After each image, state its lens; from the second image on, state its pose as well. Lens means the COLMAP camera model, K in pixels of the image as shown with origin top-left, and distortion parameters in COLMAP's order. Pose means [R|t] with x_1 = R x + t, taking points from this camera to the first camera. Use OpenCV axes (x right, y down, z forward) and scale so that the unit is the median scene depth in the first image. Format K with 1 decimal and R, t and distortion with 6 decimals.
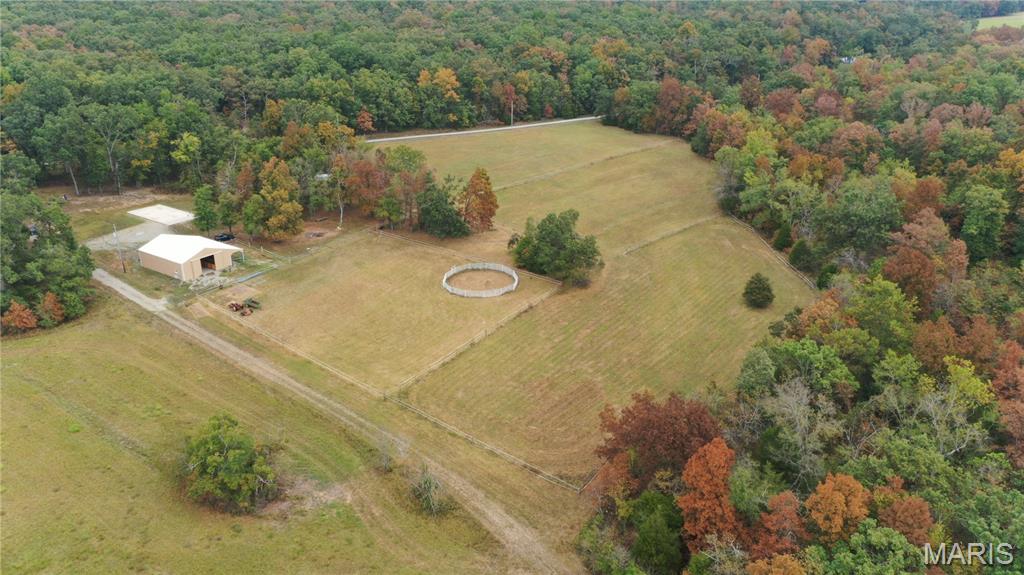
lens RADIAL K [[800.3, 0, 512.0], [0, 800.3, 287.5], [0, 0, 1]] dist [0.010835, 0.001525]
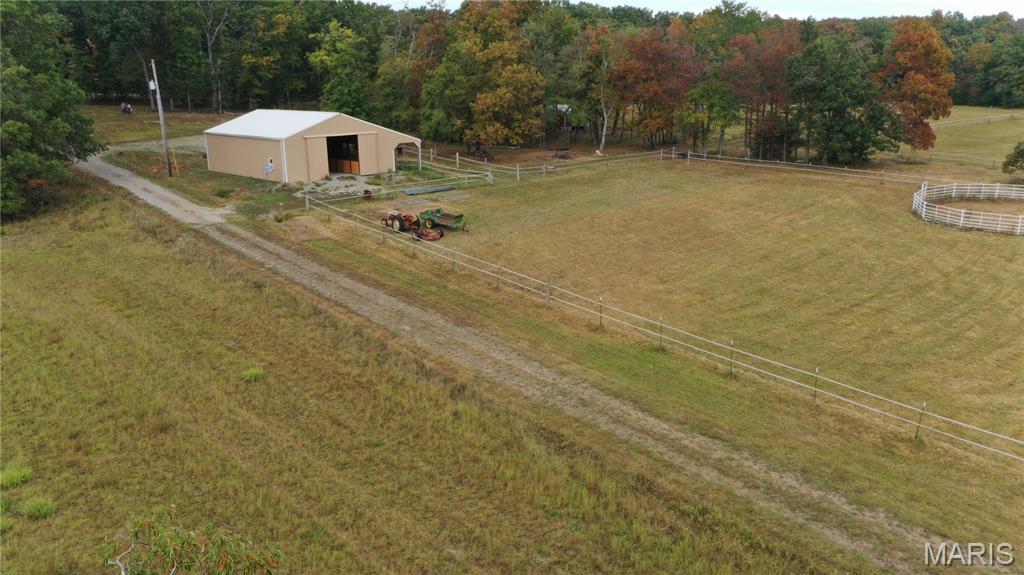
lens RADIAL K [[800.3, 0, 512.0], [0, 800.3, 287.5], [0, 0, 1]] dist [0.010835, 0.001525]
pose [[0.982636, 0.032622, -0.182654, -0.193531], [-0.054970, 0.991412, -0.118661, 0.081535], [0.177214, 0.126641, 0.975990, 0.559977]]
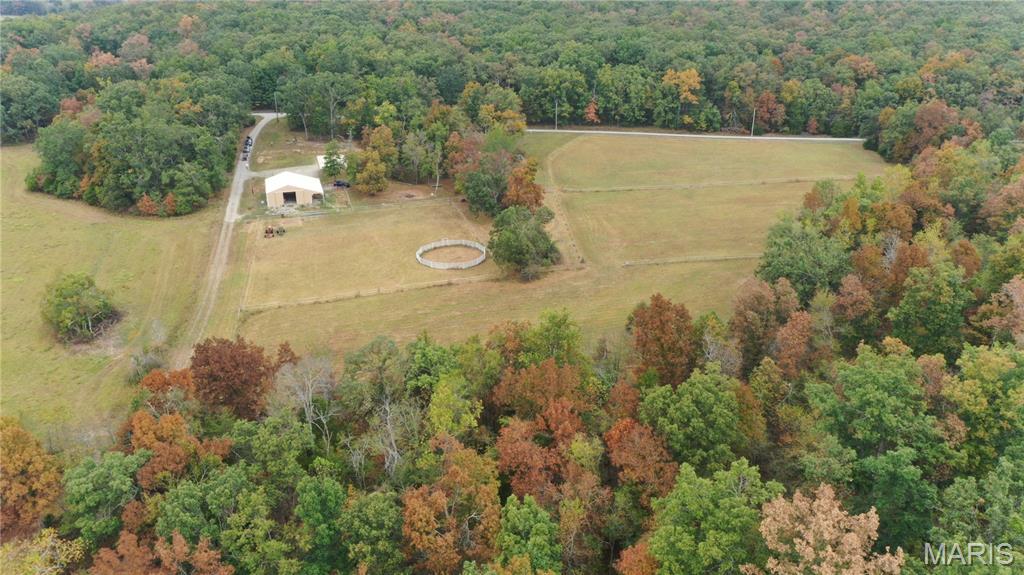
lens RADIAL K [[812.3, 0, 512.0], [0, 812.3, 287.5], [0, 0, 1]] dist [-0.001949, -0.001597]
pose [[0.786933, 0.228547, -0.573152, 0.635302], [-0.227866, 0.970855, 0.074274, -0.063077], [0.573423, 0.072153, 0.816076, 0.135102]]
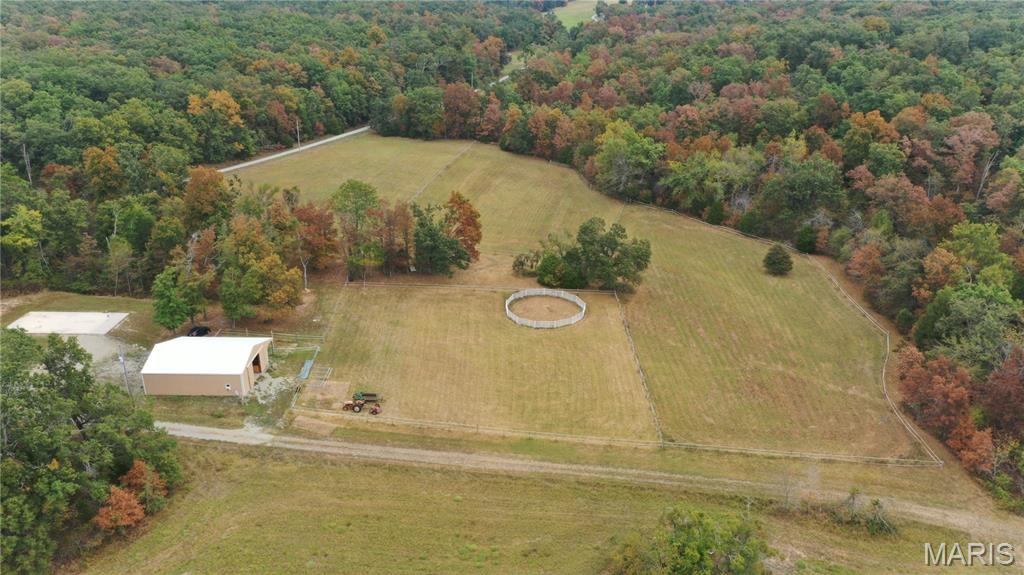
lens RADIAL K [[800.3, 0, 512.0], [0, 800.3, 287.5], [0, 0, 1]] dist [0.010835, 0.001525]
pose [[0.835344, -0.207551, 0.509041, -0.505692], [0.209977, 0.976243, 0.053467, -0.084353], [-0.508045, 0.062223, 0.859080, 0.211916]]
